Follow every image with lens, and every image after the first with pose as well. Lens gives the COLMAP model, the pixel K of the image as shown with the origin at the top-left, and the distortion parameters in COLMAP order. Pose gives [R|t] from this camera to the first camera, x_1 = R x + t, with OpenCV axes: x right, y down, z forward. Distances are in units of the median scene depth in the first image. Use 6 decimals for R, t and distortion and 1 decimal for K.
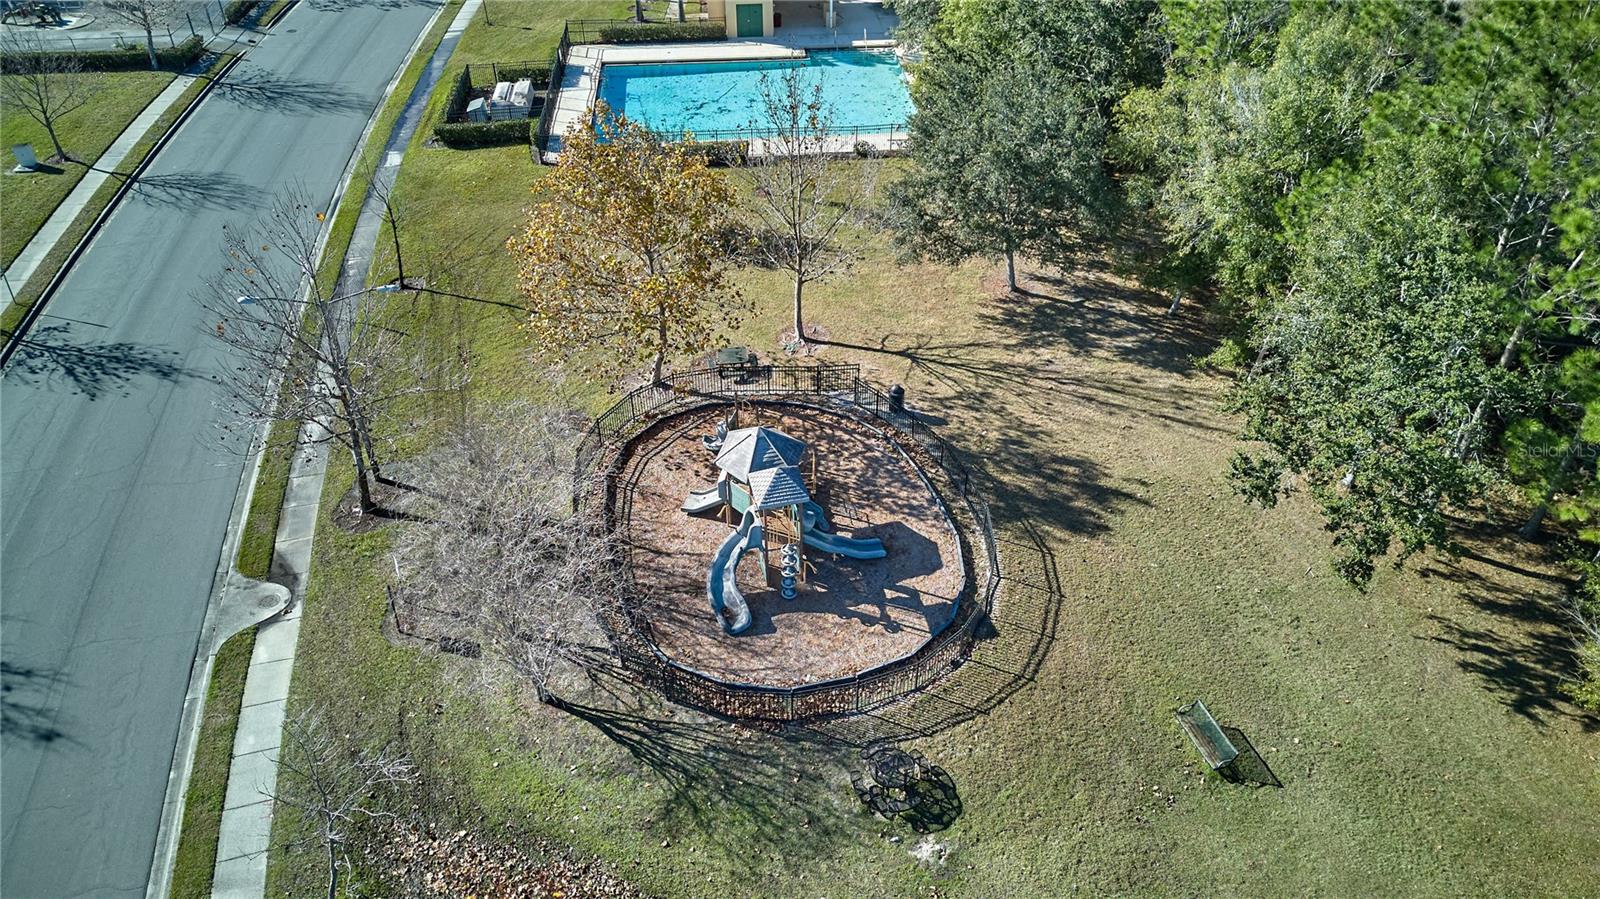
lens RADIAL K [[1117.2, 0, 820.5], [0, 1117.2, 450.0], [0, 0, 1]] dist [0.044337, -0.033570]
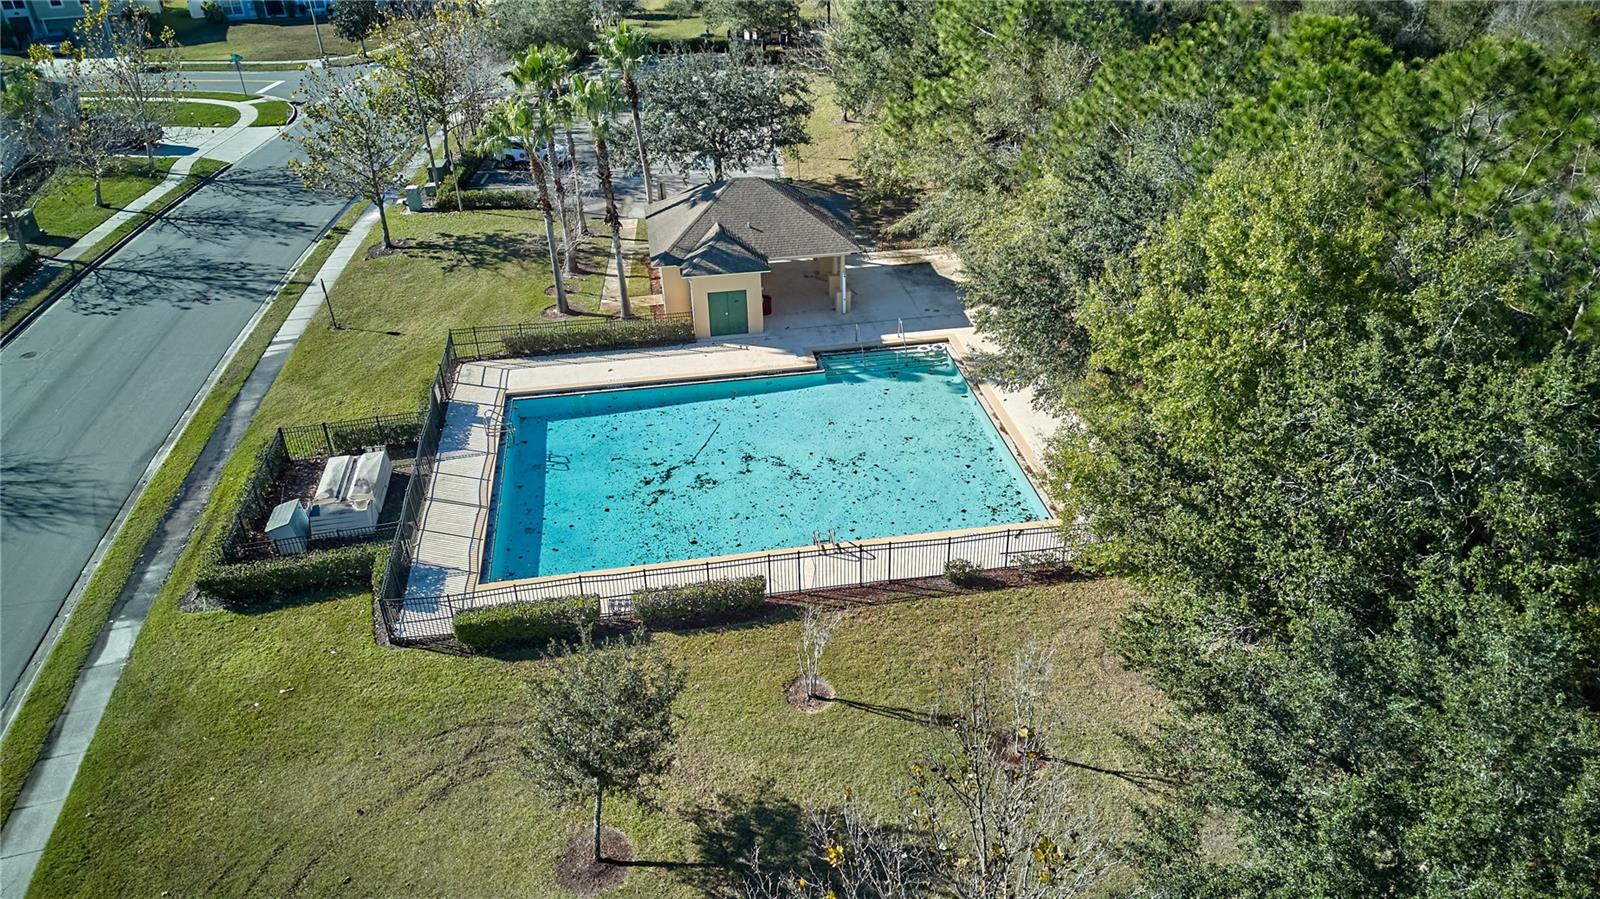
lens RADIAL K [[1117.2, 0, 820.5], [0, 1117.2, 450.0], [0, 0, 1]] dist [0.044337, -0.033570]
pose [[0.996439, -0.054357, 0.064455, -0.100633], [0.062341, 0.989663, -0.129156, -0.382479], [-0.056768, 0.132714, 0.989527, 0.622951]]
